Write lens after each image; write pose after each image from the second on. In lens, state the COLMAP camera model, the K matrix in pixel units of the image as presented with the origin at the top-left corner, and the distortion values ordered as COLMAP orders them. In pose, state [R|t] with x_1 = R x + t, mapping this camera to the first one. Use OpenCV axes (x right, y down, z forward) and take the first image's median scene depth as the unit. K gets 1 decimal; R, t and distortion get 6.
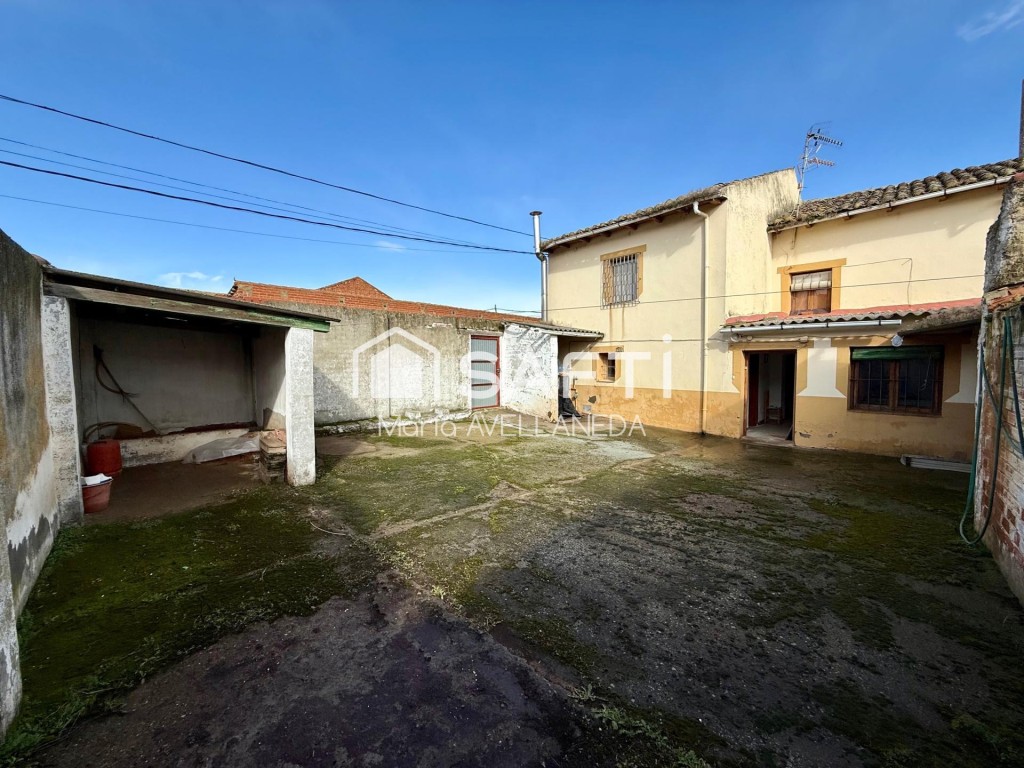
lens RADIAL K [[406.3, 0, 509.9], [0, 406.3, 382.6], [0, 0, 1]] dist [-0.000505, -0.000060]
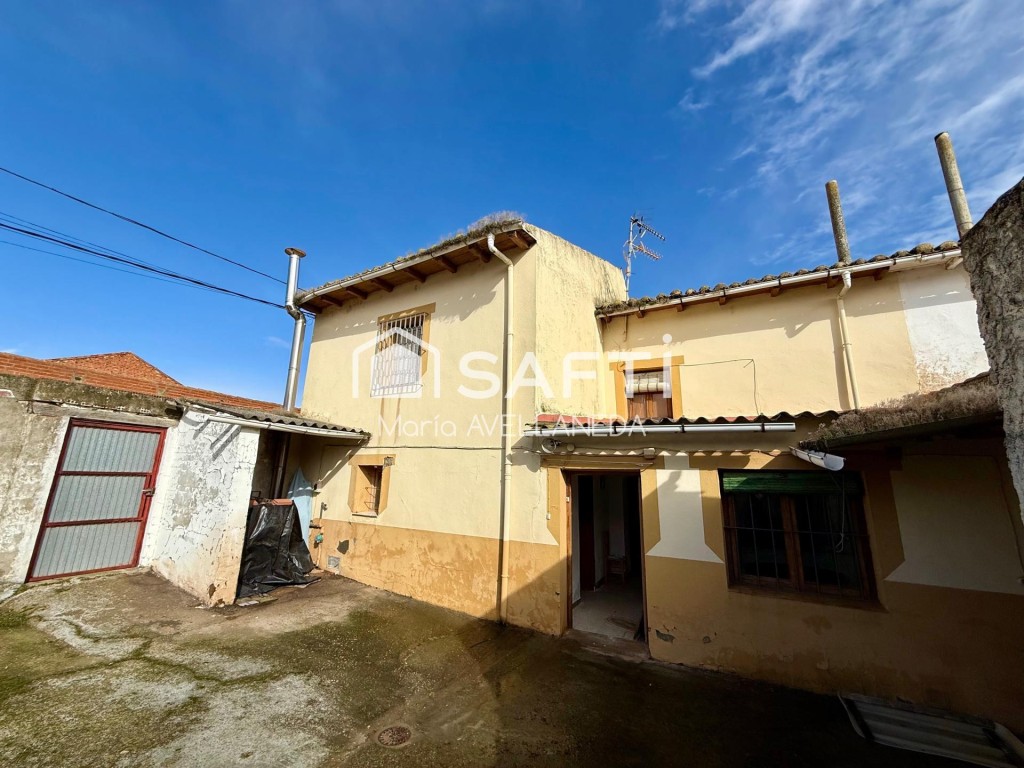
lens RADIAL K [[406.3, 0, 509.9], [0, 406.3, 382.6], [0, 0, 1]] dist [-0.000505, -0.000060]
pose [[0.949812, 0.098696, 0.296845, 0.285785], [-0.013733, 0.961166, -0.275628, -0.032905], [-0.312521, 0.257718, 0.914282, 0.409901]]
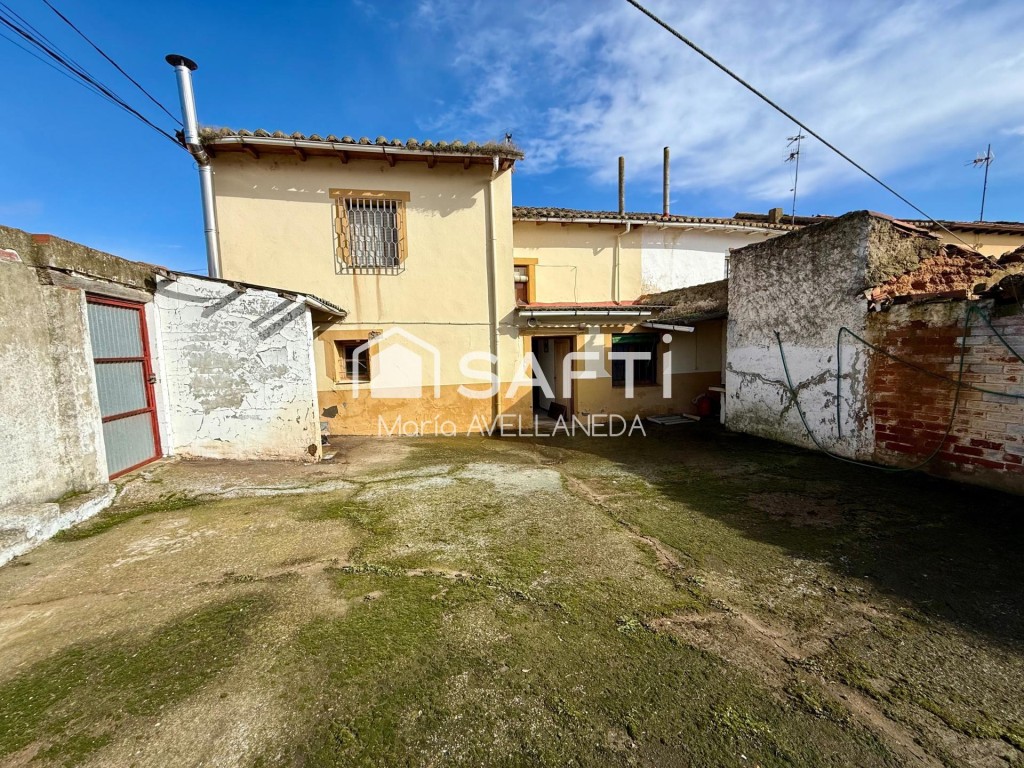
lens RADIAL K [[406.3, 0, 509.9], [0, 406.3, 382.6], [0, 0, 1]] dist [-0.000505, -0.000060]
pose [[0.500246, -0.088287, 0.861371, -0.255409], [0.070597, 0.995635, 0.061049, -0.030050], [-0.863001, 0.030271, 0.504295, 0.515662]]
